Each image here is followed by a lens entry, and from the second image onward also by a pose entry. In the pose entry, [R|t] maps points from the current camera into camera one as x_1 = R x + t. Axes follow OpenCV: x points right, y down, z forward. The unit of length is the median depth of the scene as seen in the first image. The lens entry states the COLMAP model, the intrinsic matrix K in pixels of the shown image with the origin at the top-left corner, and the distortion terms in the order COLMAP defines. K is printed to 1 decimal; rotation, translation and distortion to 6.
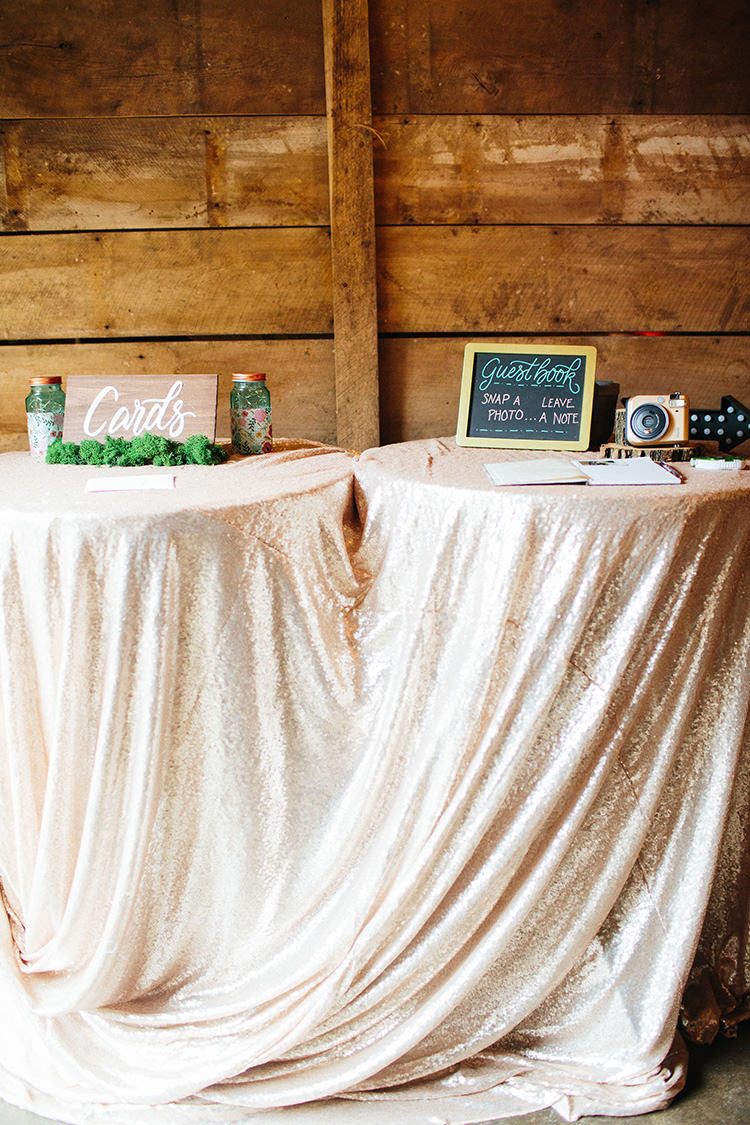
lens RADIAL K [[1126.8, 0, 373.8], [0, 1126.8, 563.8], [0, 0, 1]] dist [-0.074224, 0.000000]
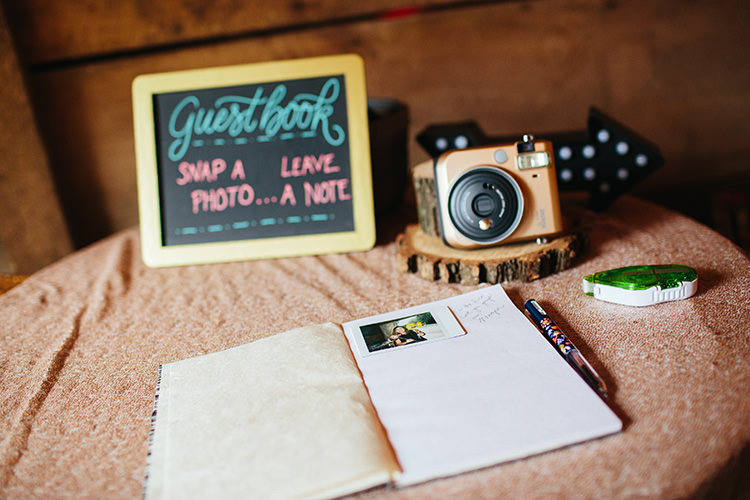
lens RADIAL K [[751.2, 0, 376.4], [0, 751.2, 249.6], [0, 0, 1]] dist [-0.074224, 0.000000]
pose [[0.971547, -0.176843, 0.157556, 0.130169], [0.156069, 0.978372, 0.135760, -0.148024], [-0.178157, -0.107308, 0.978134, 0.622418]]
